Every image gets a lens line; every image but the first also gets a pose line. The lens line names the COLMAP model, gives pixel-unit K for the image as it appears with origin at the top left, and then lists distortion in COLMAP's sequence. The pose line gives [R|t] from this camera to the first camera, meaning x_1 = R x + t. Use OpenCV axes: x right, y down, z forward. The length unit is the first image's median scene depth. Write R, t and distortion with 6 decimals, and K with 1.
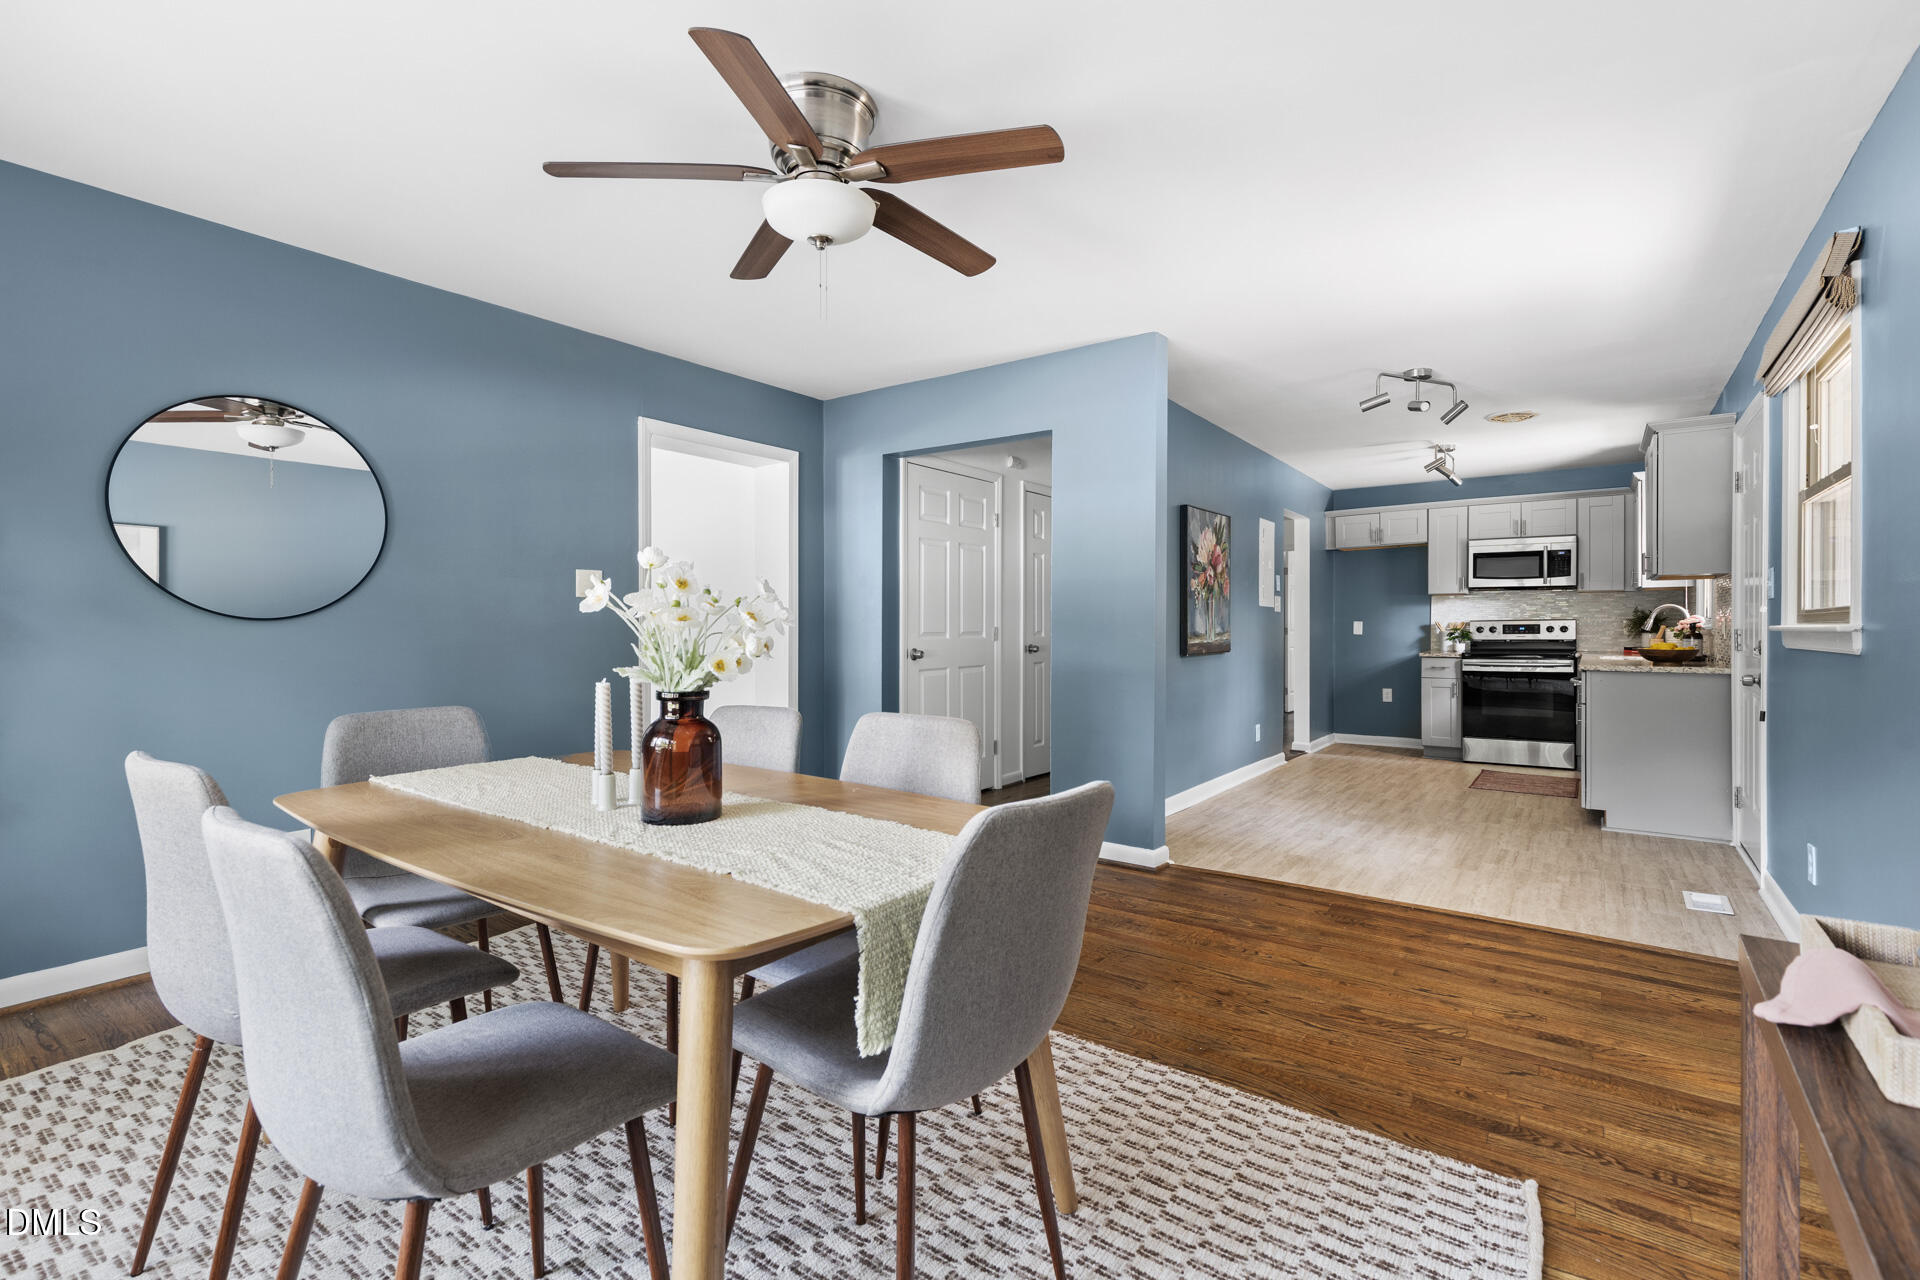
lens RADIAL K [[865.7, 0, 960.4], [0, 865.7, 620.9], [0, 0, 1]] dist [0.009617, -0.000777]
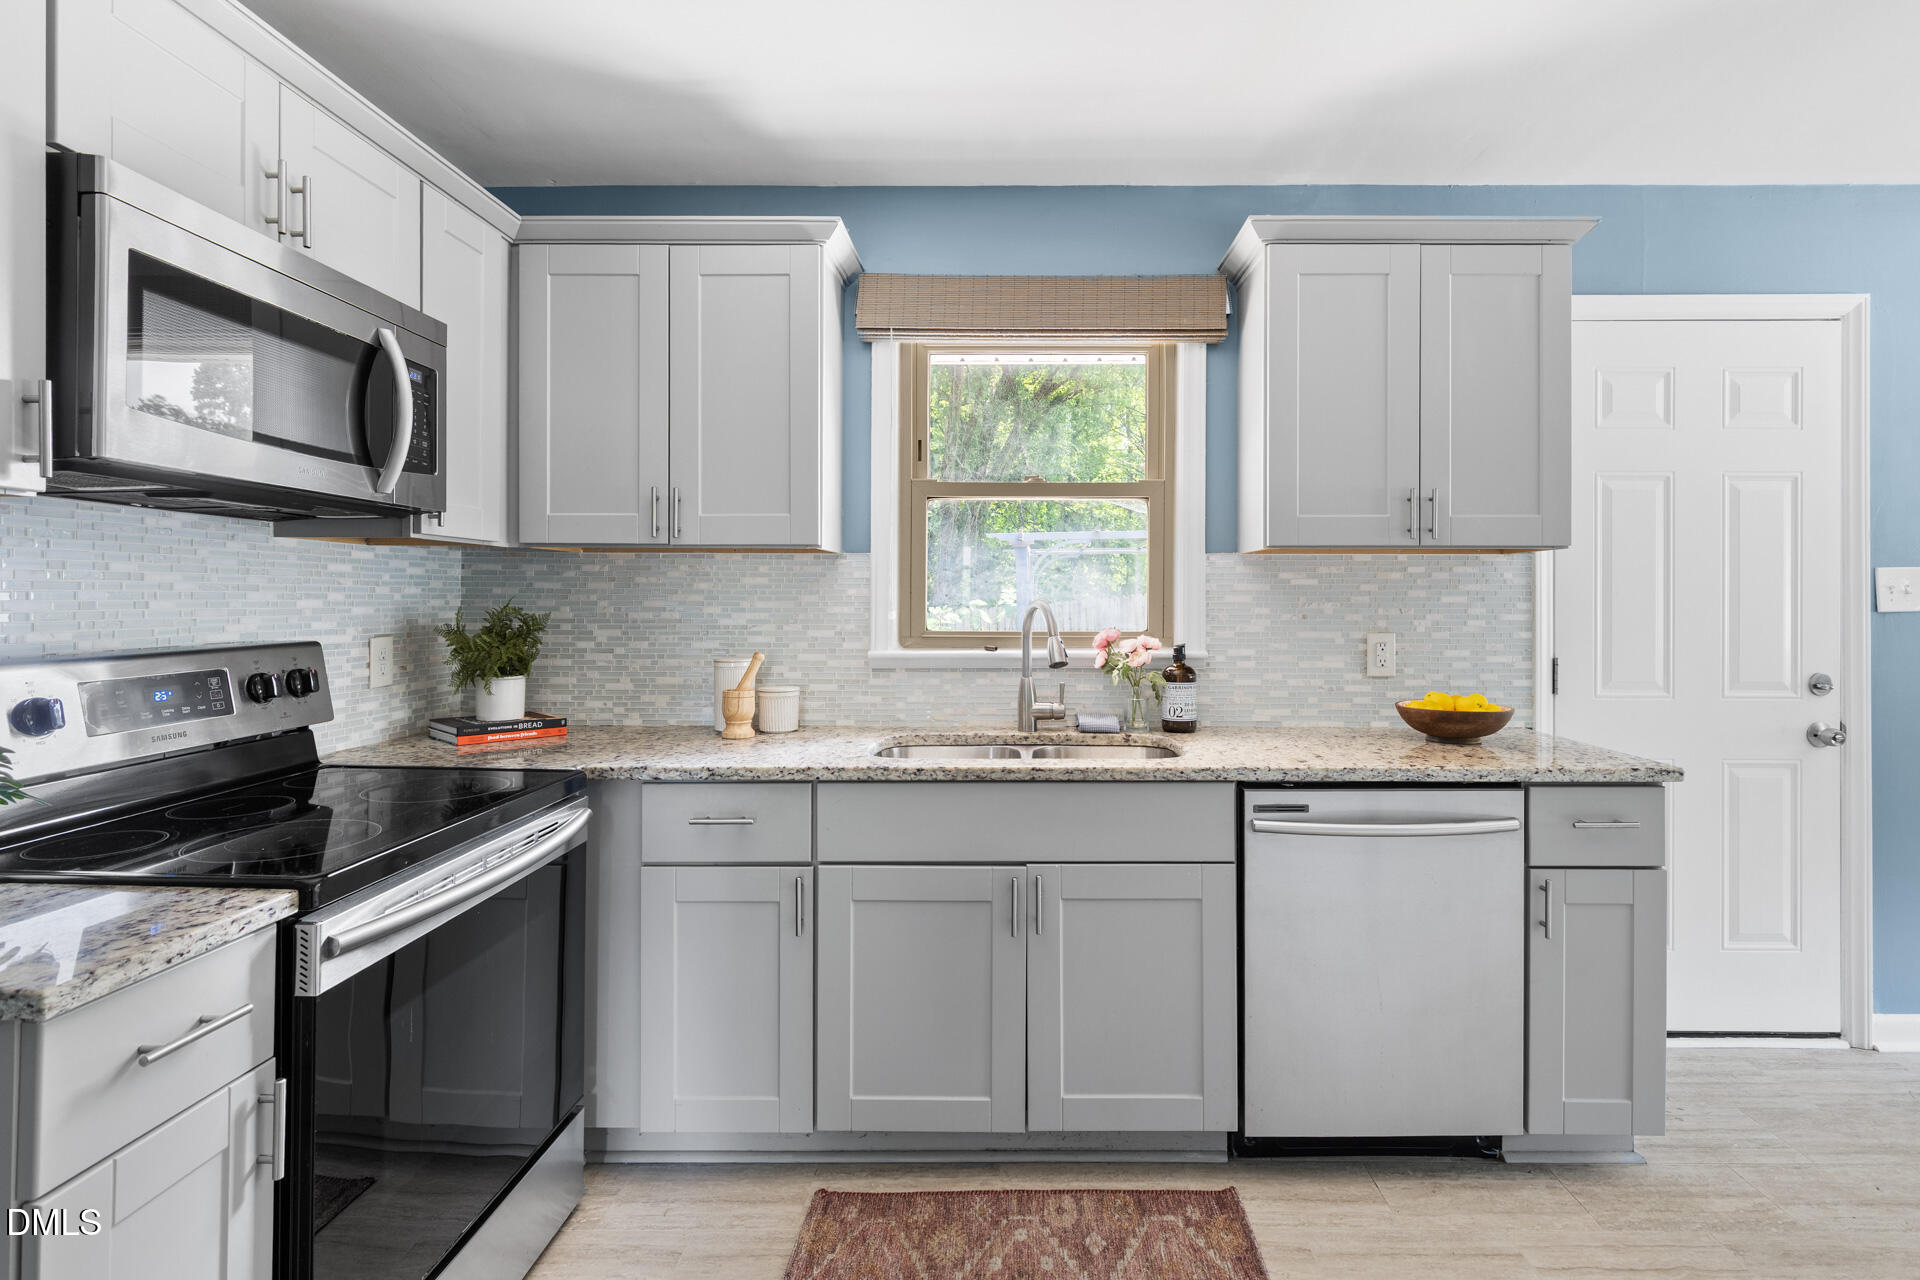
lens RADIAL K [[941.6, 0, 1015.7], [0, 941.6, 598.3], [0, 0, 1]] dist [0.000599, -0.000829]
pose [[-0.585828, 0.001358, 0.810434, 0.362740], [-0.005039, 0.999973, -0.005318, -0.013862], [-0.810420, -0.007199, -0.585806, 0.987504]]
